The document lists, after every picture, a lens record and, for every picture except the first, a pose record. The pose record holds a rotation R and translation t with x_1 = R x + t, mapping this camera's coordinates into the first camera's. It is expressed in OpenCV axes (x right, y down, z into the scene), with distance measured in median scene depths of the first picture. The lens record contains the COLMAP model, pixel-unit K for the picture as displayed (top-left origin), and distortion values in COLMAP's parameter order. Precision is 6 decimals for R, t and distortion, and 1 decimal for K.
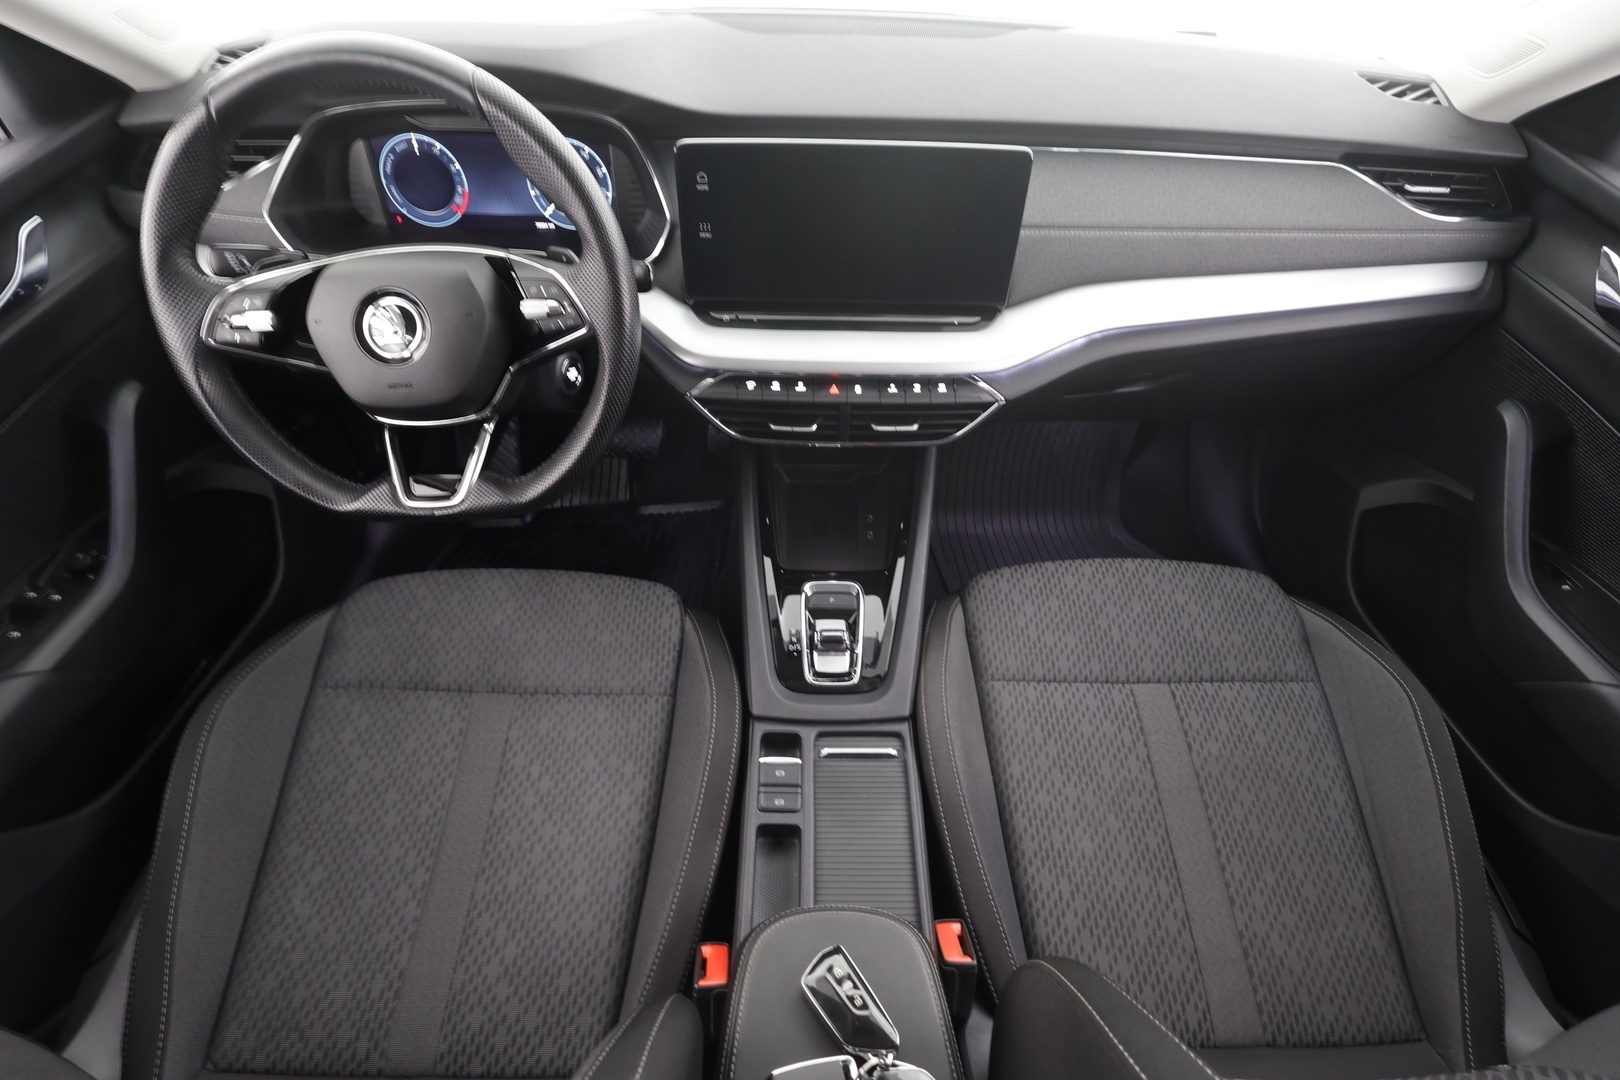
lens RADIAL K [[780.4, 0, 808.1], [0, 780.4, 543.1], [0, 0, 1]] dist [0.018653, 0.000275]
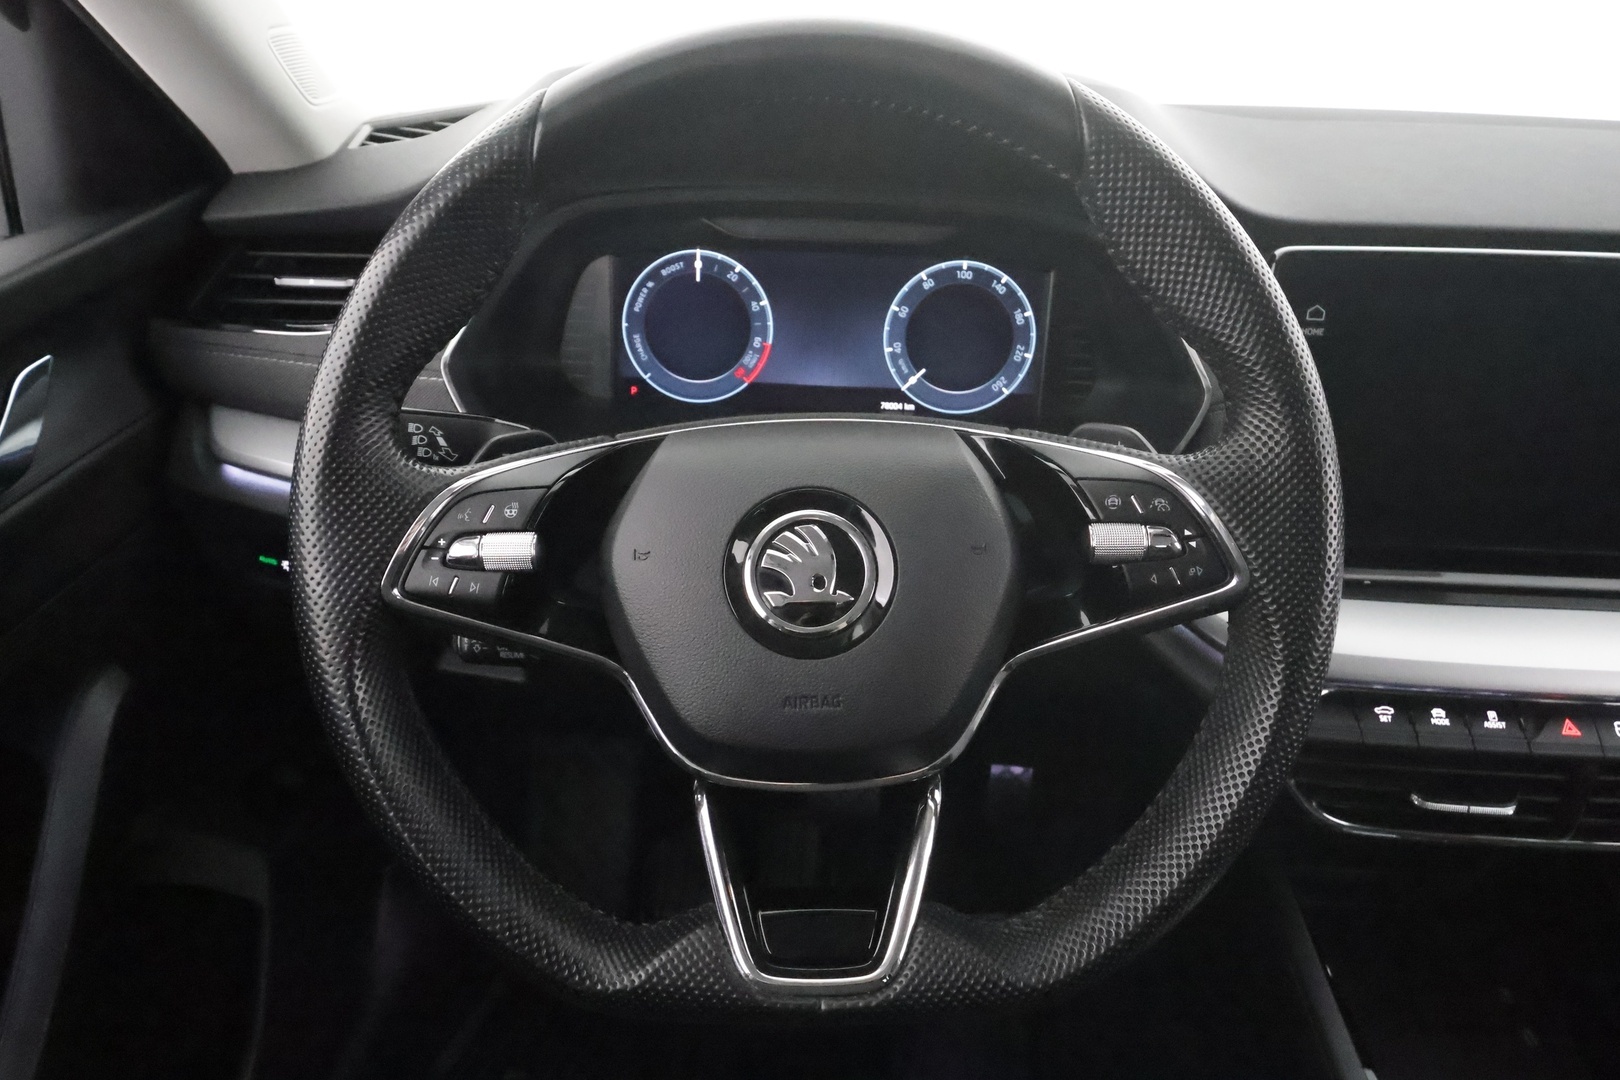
lens RADIAL K [[1167.2, 0, 811.2], [0, 1167.2, 541.7], [0, 0, 1]] dist [0.003400, 0.000994]
pose [[0.999483, 0.030304, -0.010704, -0.418021], [-0.032136, 0.946624, -0.320734, -0.061917], [0.000413, 0.320913, 0.947109, 0.291902]]
